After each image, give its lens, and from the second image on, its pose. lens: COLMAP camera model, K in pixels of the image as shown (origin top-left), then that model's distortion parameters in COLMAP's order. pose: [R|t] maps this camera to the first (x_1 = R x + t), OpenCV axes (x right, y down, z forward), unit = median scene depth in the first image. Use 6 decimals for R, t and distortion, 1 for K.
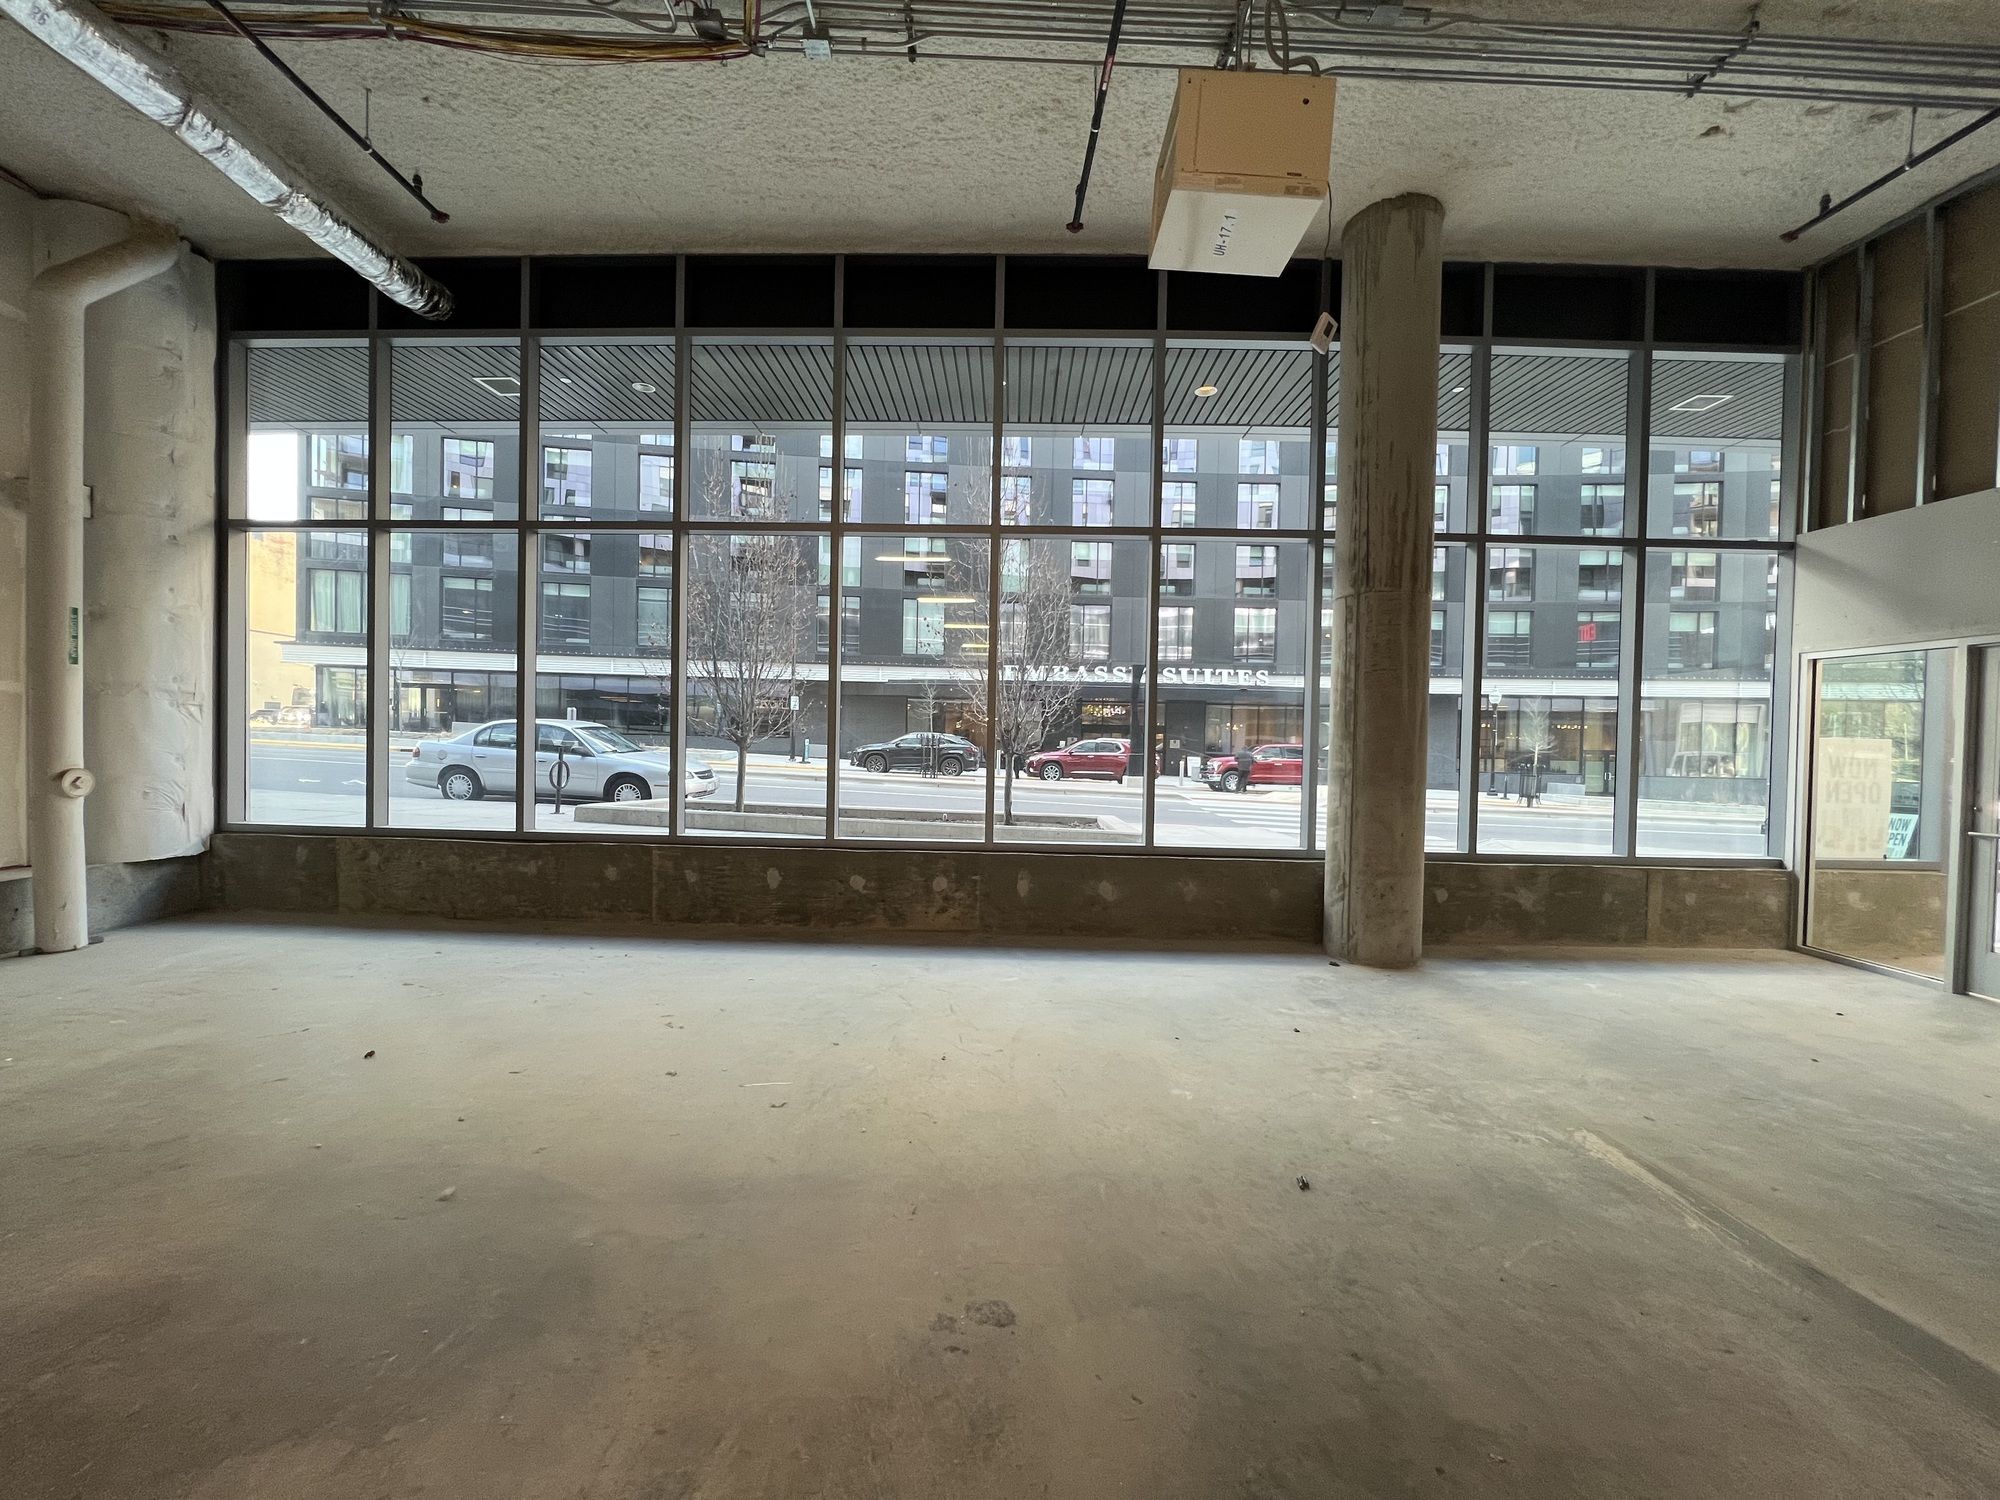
lens RADIAL K [[800.4, 0, 993.0], [0, 800.4, 753.3], [0, 0, 1]] dist [-0.001649, -0.000056]
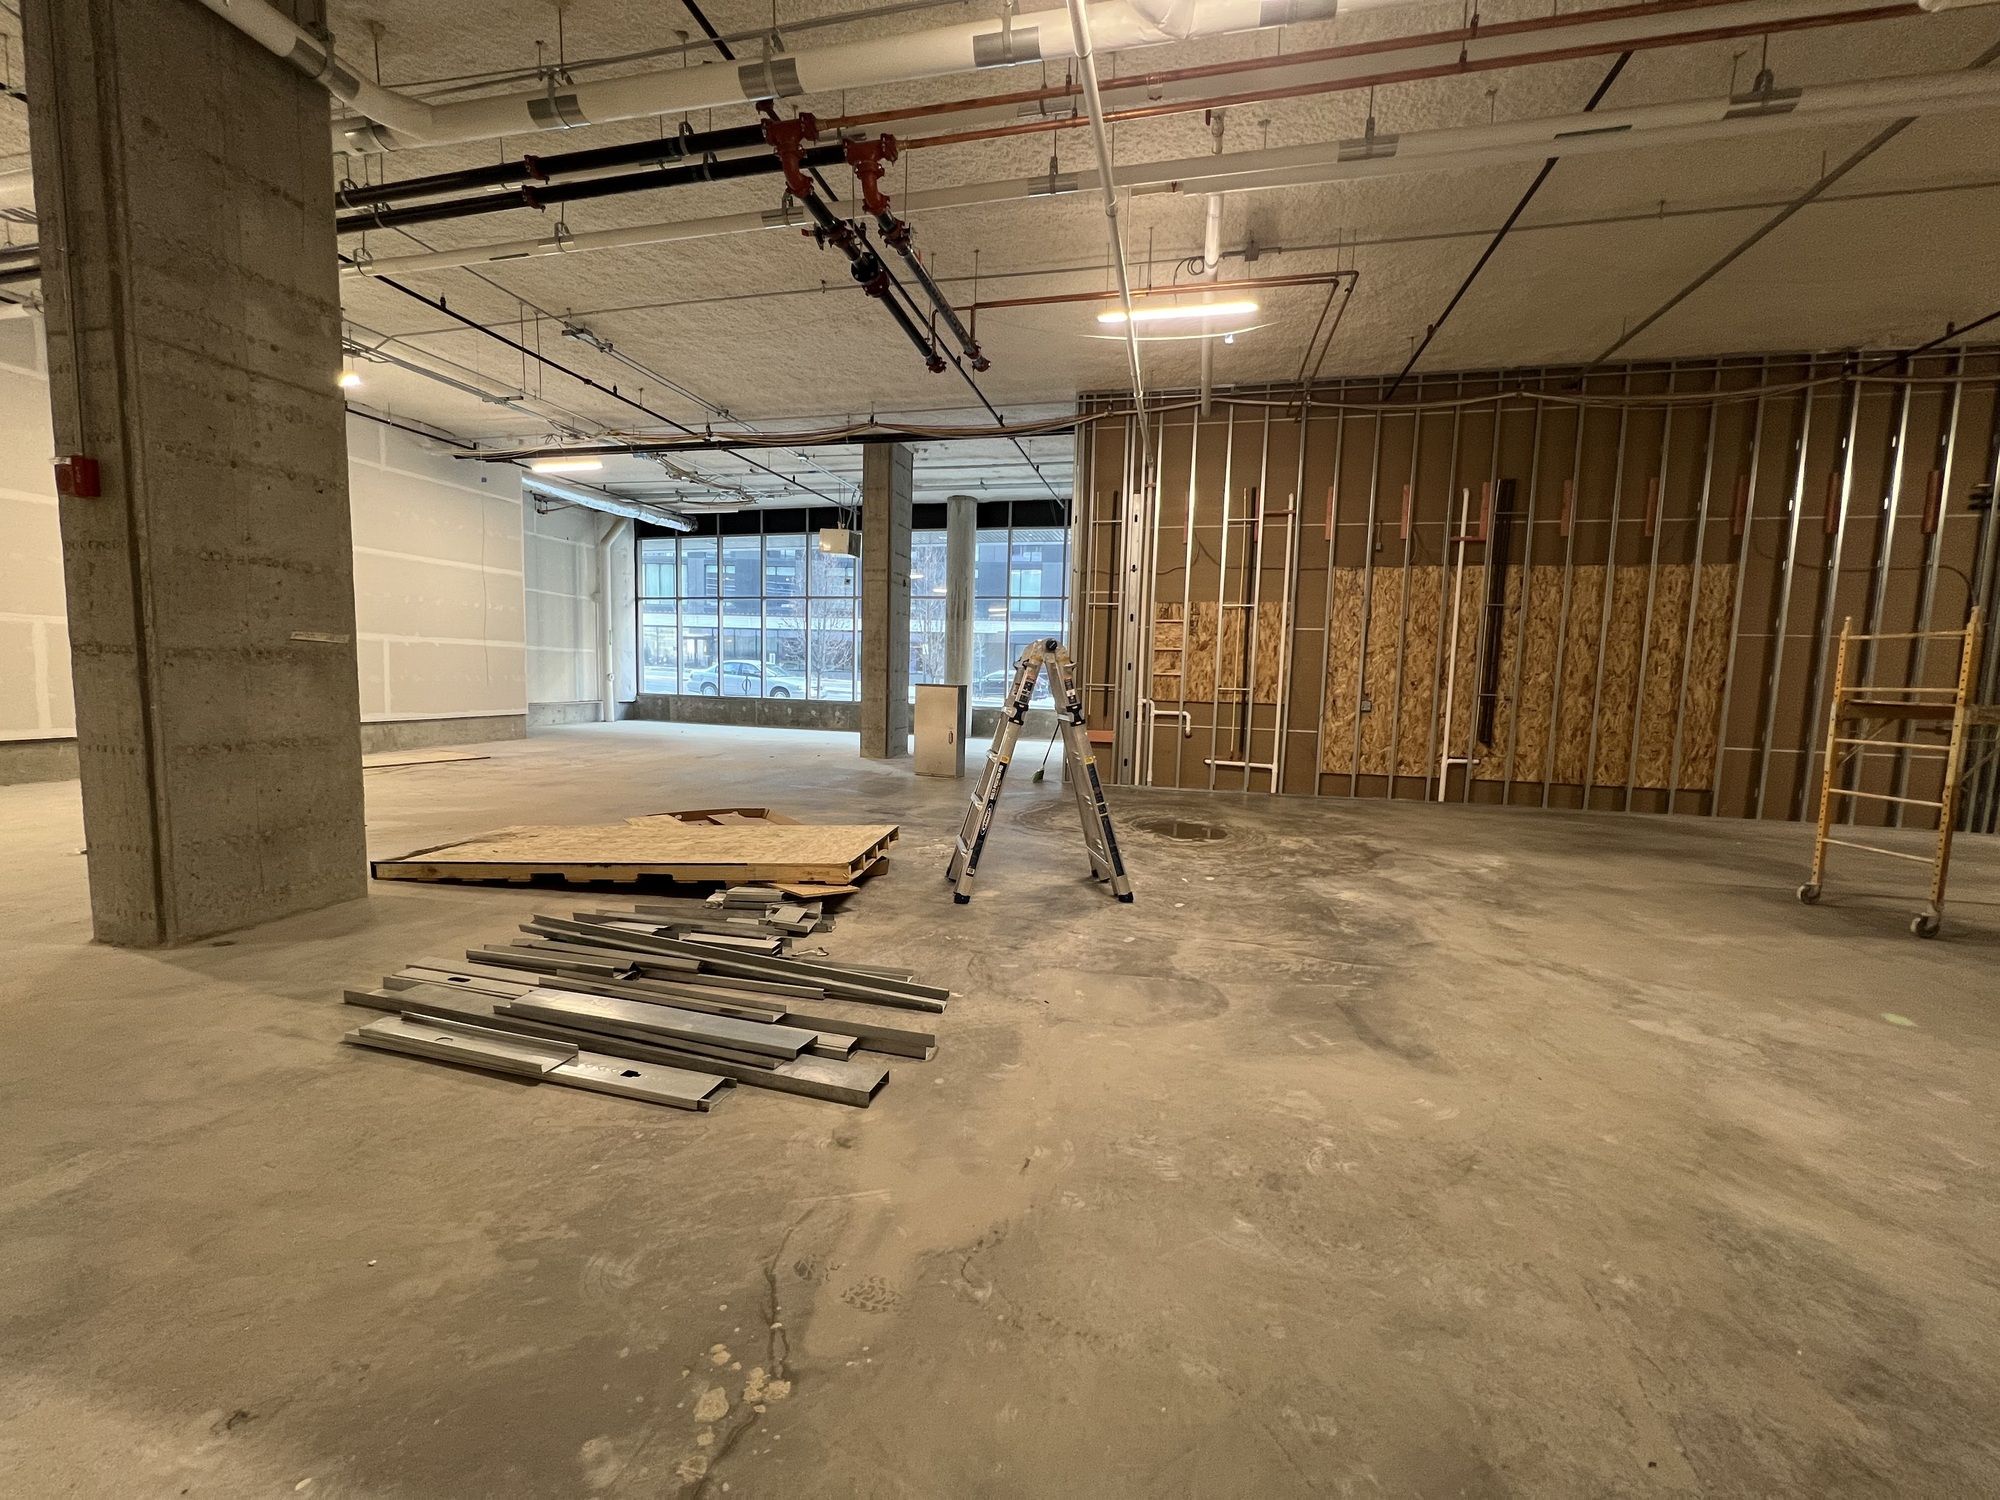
lens RADIAL K [[800.4, 0, 991.2], [0, 800.4, 748.5], [0, 0, 1]] dist [-0.001649, -0.000056]
pose [[0.963889, 0.037311, -0.263678, 1.280695], [-0.020720, 0.997642, 0.065427, 0.068500], [0.265498, -0.057601, 0.962389, -1.758099]]
